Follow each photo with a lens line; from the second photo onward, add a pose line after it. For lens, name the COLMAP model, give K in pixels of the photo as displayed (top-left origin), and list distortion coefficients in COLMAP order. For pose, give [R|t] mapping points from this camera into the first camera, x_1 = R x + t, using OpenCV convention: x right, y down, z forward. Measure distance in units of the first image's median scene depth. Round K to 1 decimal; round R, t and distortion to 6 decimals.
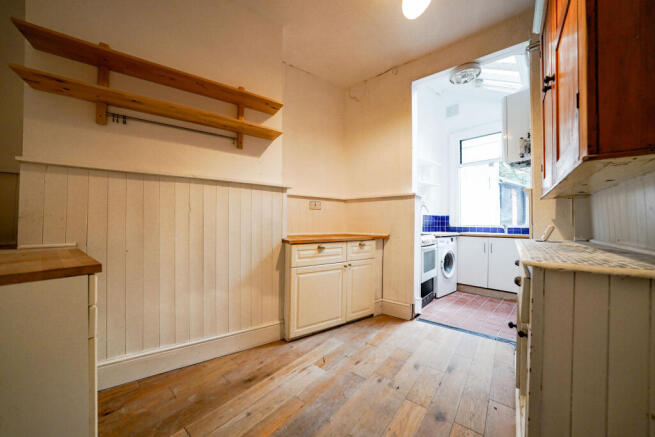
lens RADIAL K [[231.0, 0, 329.1], [0, 231.0, 221.0], [0, 0, 1]] dist [-0.012742, 0.000147]
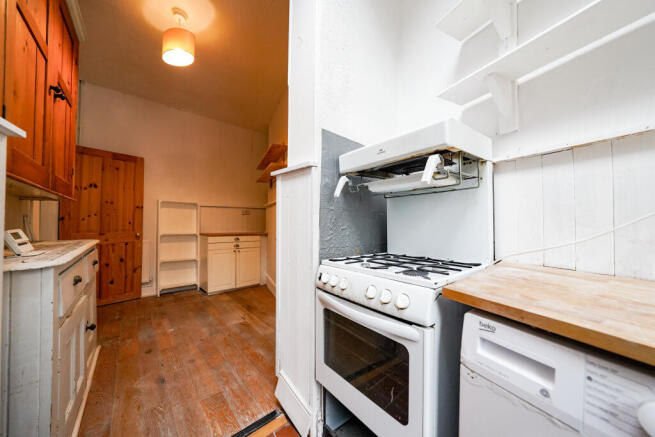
lens RADIAL K [[231.0, 0, 325.7], [0, 231.0, 221.5], [0, 0, 1]] dist [-0.012742, 0.000147]
pose [[-0.196896, -0.018373, -0.980252, 0.613403], [0.006181, 0.999781, -0.019980, 0.006036], [0.980405, -0.009993, -0.196740, 0.853524]]
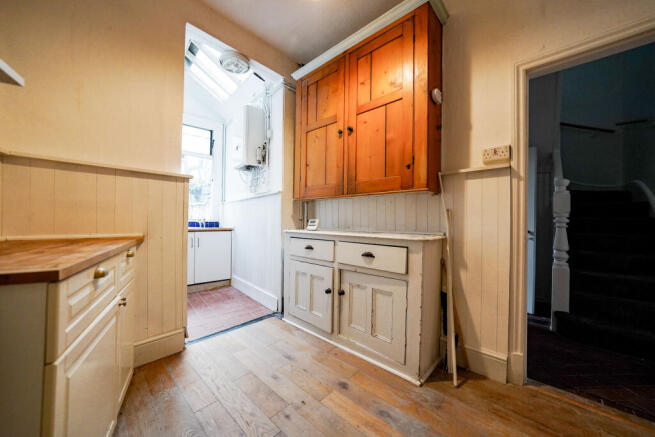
lens RADIAL K [[231.0, 0, 331.5], [0, 231.0, 219.9], [0, 0, 1]] dist [-0.012742, 0.000147]
pose [[0.067157, -0.000966, 0.997742, -0.230379], [-0.017560, 0.999844, 0.002150, 0.008200], [-0.997588, -0.017665, 0.067129, 0.340088]]
